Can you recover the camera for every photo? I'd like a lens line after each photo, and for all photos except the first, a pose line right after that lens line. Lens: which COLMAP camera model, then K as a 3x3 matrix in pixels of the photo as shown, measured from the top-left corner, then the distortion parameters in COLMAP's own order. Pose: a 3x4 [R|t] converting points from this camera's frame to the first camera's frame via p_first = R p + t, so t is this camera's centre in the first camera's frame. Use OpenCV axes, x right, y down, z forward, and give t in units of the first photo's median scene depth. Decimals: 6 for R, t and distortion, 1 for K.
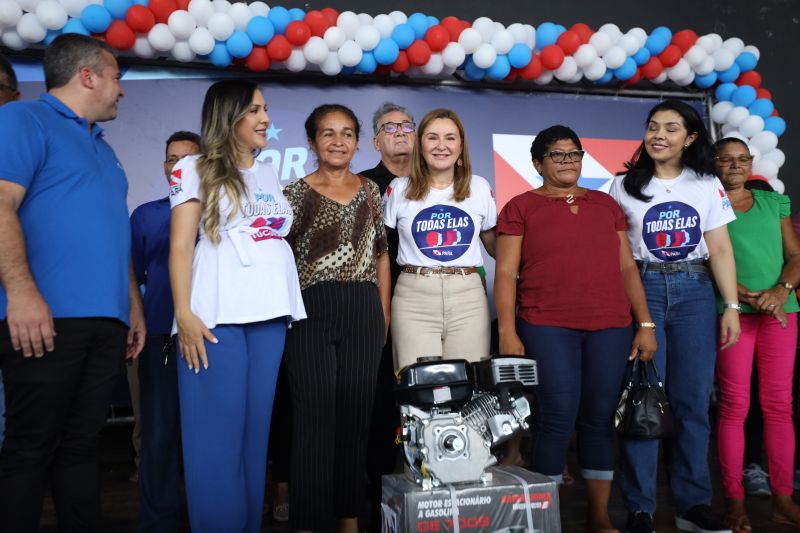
lens RADIAL K [[712.9, 0, 399.0], [0, 712.9, 265.4], [0, 0, 1]] dist [0.015881, 0.060784]
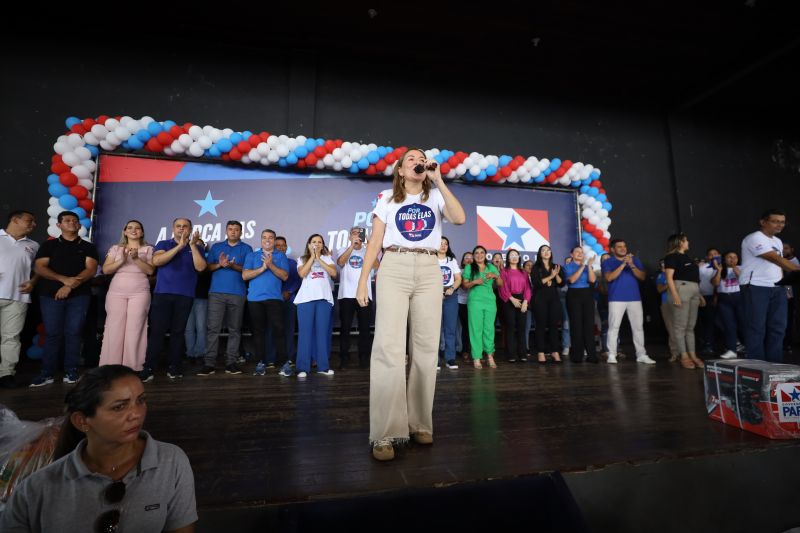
lens RADIAL K [[364.8, 0, 400.0], [0, 364.8, 266.5], [0, 0, 1]] dist [-0.040690, 0.011498]
pose [[0.999350, 0.029013, -0.021377, -0.074273], [-0.028708, 0.999483, 0.014450, -0.014443], [0.021785, -0.013827, 0.999667, -0.098196]]
